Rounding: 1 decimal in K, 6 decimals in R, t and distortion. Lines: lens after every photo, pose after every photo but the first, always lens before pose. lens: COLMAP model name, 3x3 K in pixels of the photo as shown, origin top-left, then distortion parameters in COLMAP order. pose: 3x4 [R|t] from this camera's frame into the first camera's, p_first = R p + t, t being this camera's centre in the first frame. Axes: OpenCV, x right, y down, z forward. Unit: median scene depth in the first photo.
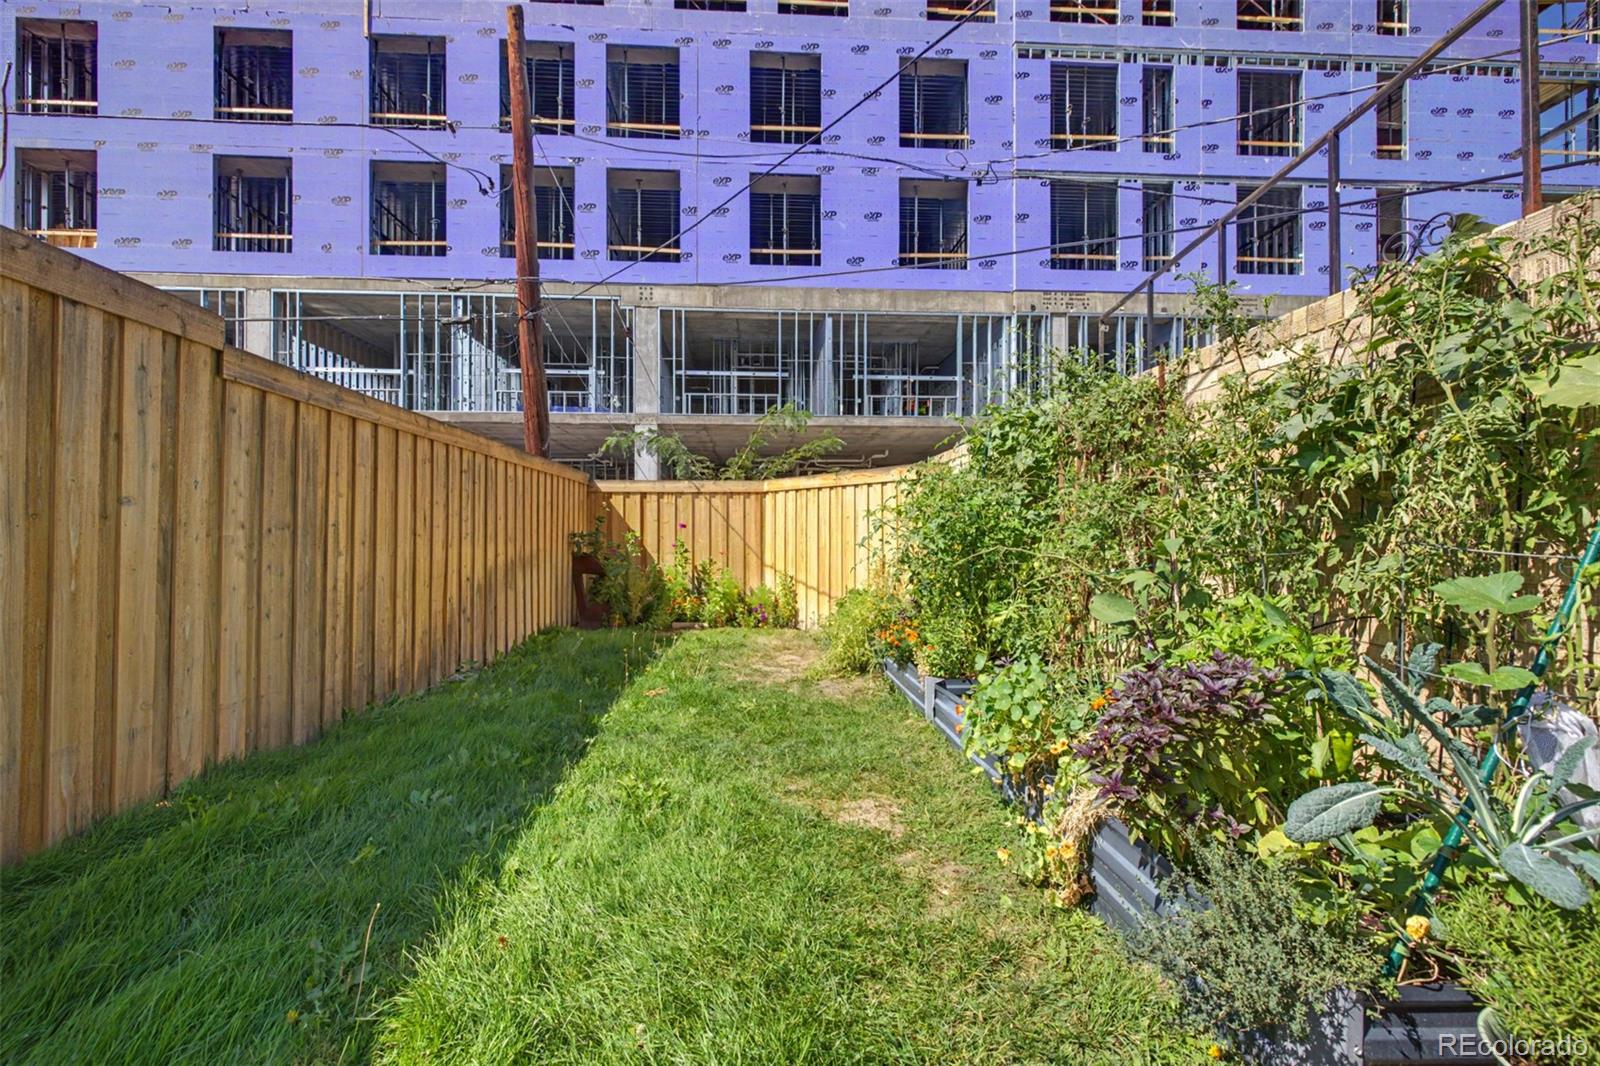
lens RADIAL K [[675.1, 0, 794.5], [0, 675.1, 527.2], [0, 0, 1]] dist [0.003090, 0.000316]
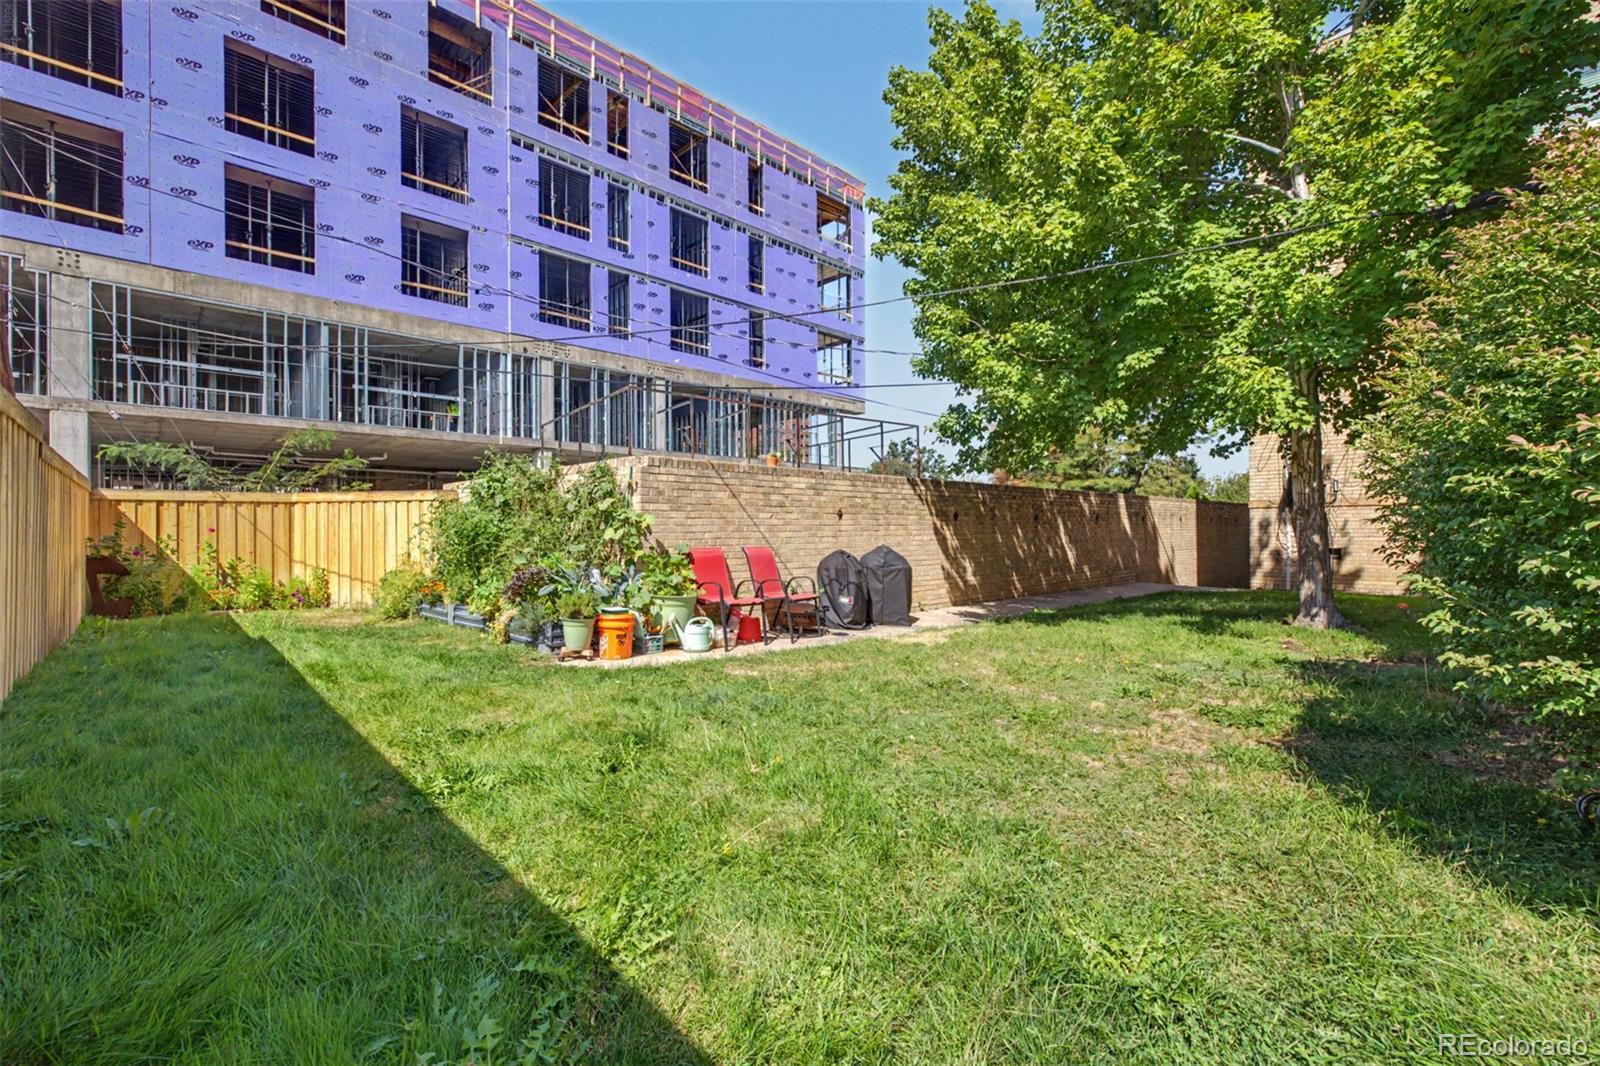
lens RADIAL K [[675.1, 0, 794.5], [0, 675.1, 527.2], [0, 0, 1]] dist [0.003090, 0.000316]
pose [[0.764362, -0.004149, 0.644774, -0.069016], [0.001152, 0.999986, 0.005068, -0.005584], [-0.644787, -0.003131, 0.764356, -0.264484]]
